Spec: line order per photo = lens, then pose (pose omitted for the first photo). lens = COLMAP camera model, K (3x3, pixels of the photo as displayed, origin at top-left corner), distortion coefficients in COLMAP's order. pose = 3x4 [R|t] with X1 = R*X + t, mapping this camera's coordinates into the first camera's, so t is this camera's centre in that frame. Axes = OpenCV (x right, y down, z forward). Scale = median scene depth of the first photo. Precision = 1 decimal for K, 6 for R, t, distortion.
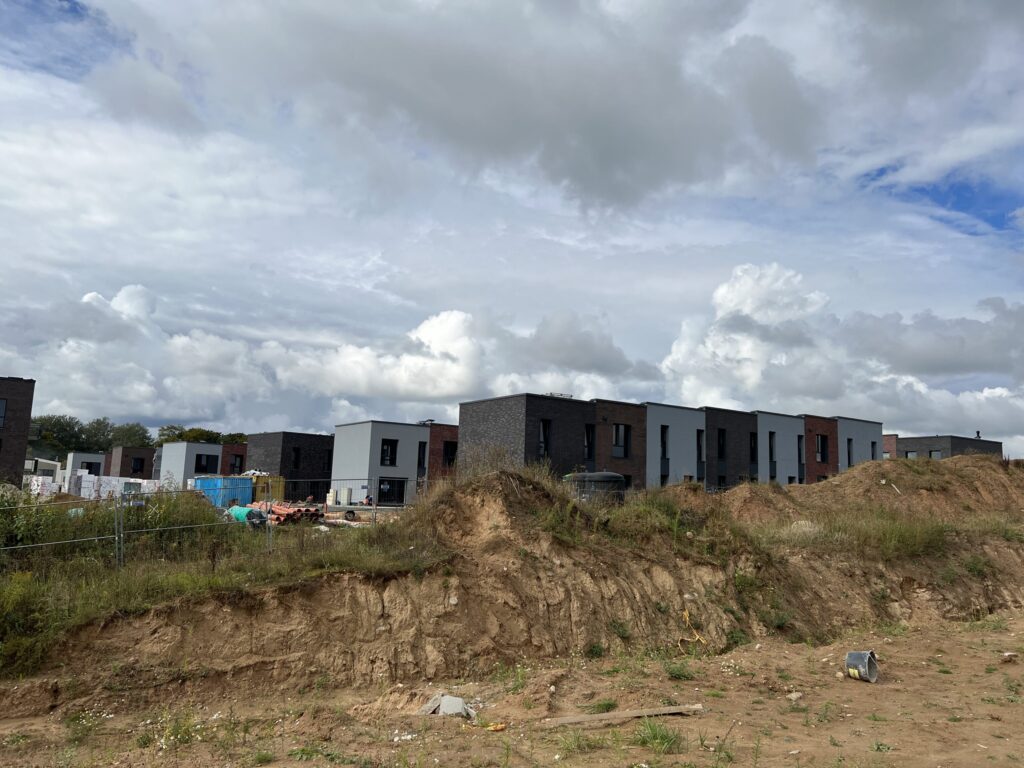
lens RADIAL K [[789.4, 0, 505.0], [0, 789.4, 381.4], [0, 0, 1]] dist [0.058849, -0.044857]
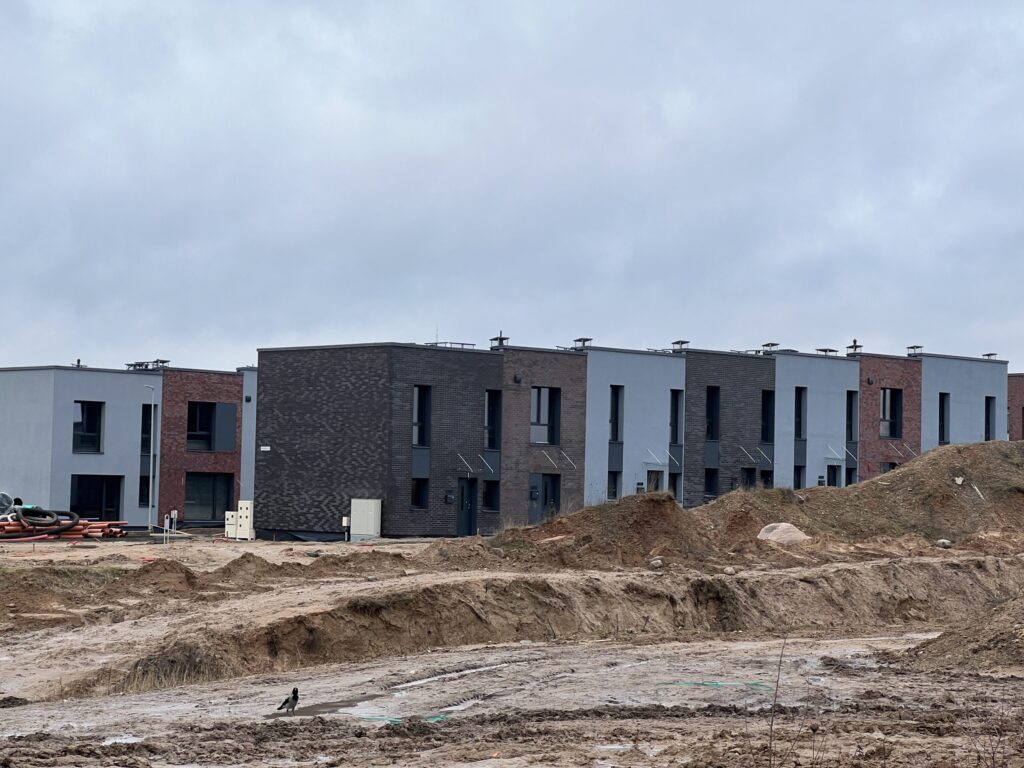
lens RADIAL K [[2336.0, 0, 511.5], [0, 2336.0, 381.4], [0, 0, 1]] dist [0.109811, 0.000000]
pose [[0.986223, -0.005456, 0.165331, -0.154083], [-0.012032, 0.994443, 0.104591, -0.124250], [-0.164983, -0.105139, 0.980676, -0.651622]]
